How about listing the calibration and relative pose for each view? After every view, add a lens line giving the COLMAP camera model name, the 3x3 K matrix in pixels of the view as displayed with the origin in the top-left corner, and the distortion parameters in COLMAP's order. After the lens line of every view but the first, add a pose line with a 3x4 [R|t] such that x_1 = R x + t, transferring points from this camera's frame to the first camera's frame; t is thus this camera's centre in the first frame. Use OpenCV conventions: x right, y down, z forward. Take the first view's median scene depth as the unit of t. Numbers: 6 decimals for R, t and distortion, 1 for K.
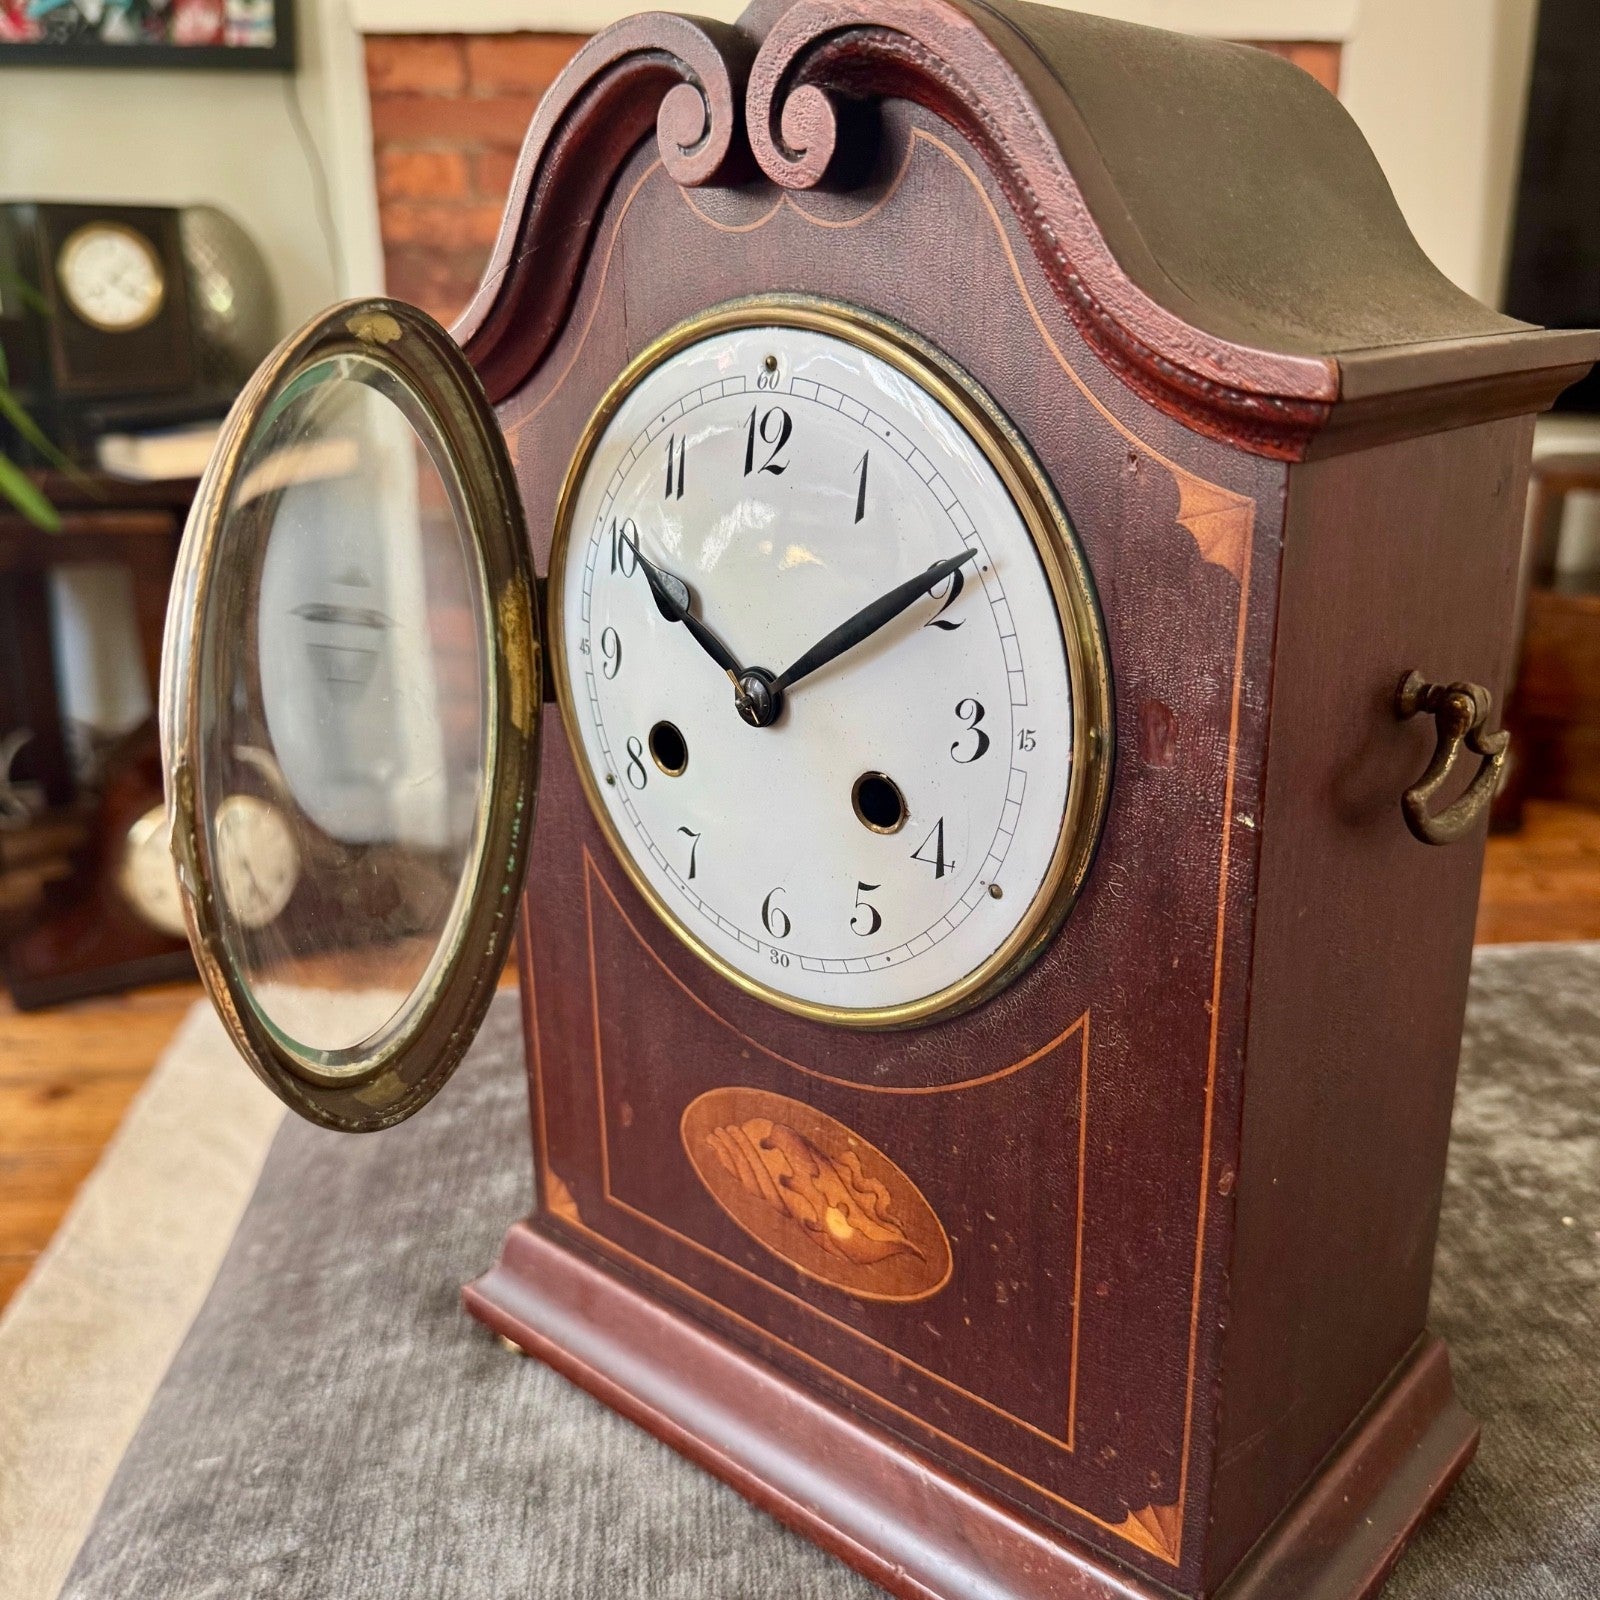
lens RADIAL K [[1595.6, 0, 800.0], [0, 1595.6, 800.0], [0, 0, 1]] dist [-0.026770, 0.000301]
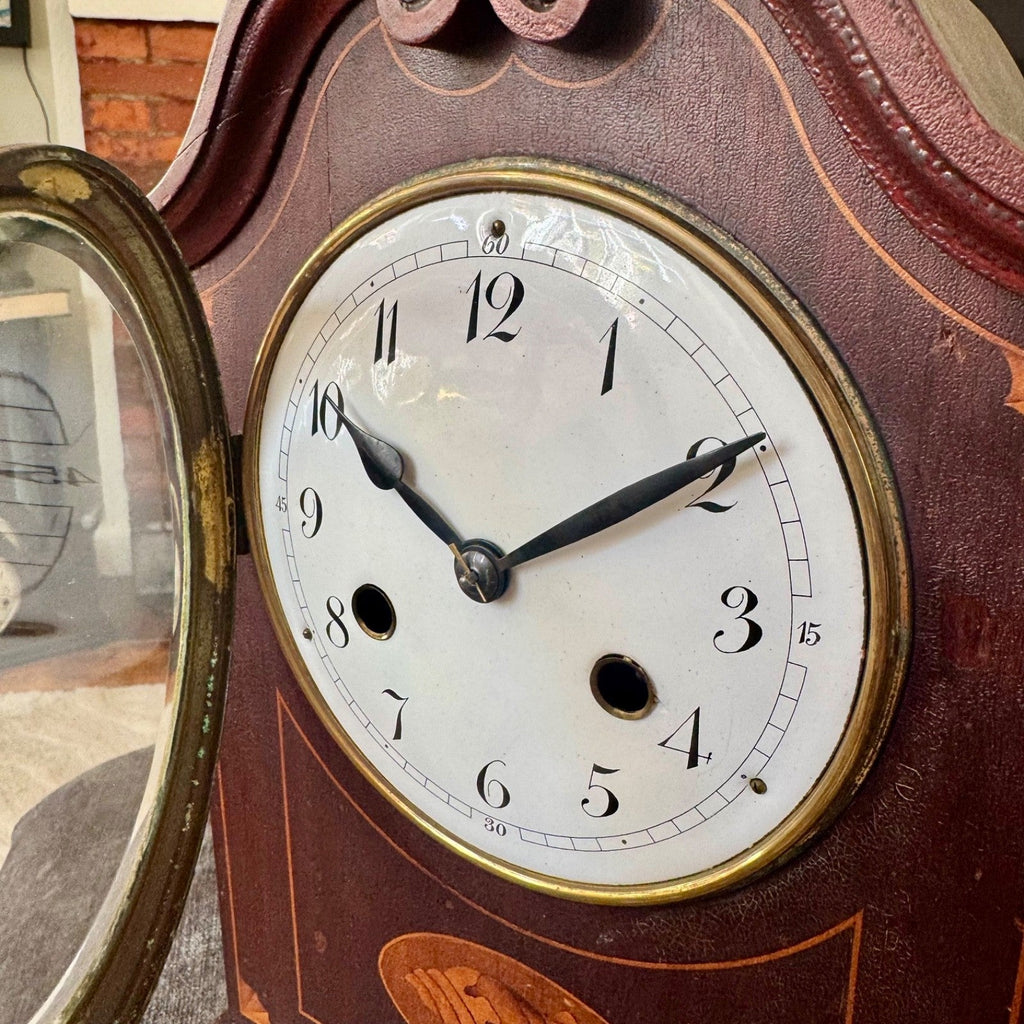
lens RADIAL K [[1037.1, 0, 585.9], [0, 1037.1, 487.3], [0, 0, 1]] dist [-0.036876, -0.000072]
pose [[0.980952, -0.008517, 0.194065, -0.074017], [0.020217, 0.998089, -0.058391, -0.066638], [-0.193196, 0.061202, 0.979249, 0.322578]]
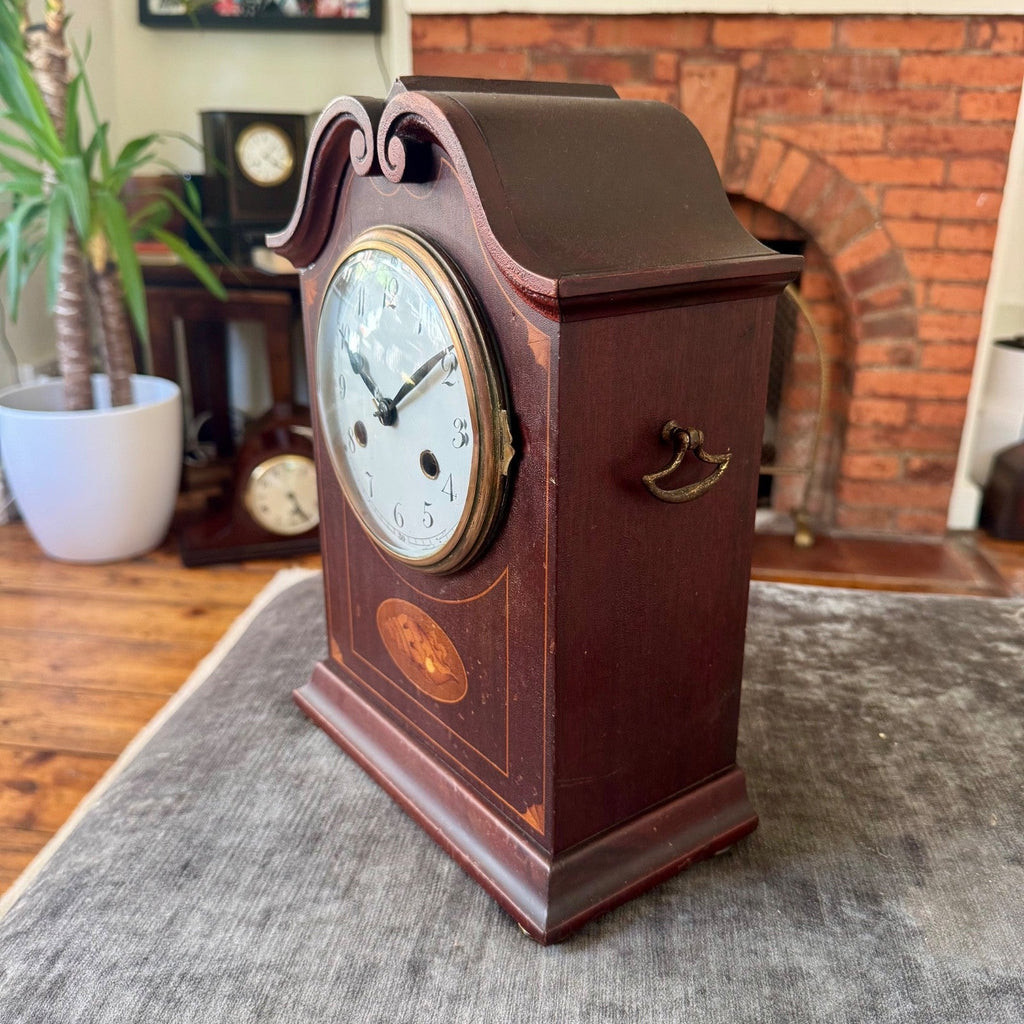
lens RADIAL K [[1014.3, 0, 512.0], [0, 1014.3, 512.0], [0, 0, 1]] dist [0.048882, -0.149603]
pose [[0.979157, 0.086096, -0.183954, 0.356042], [-0.081203, 0.996118, 0.033983, 0.009585], [0.186166, -0.018337, 0.982347, -0.290783]]
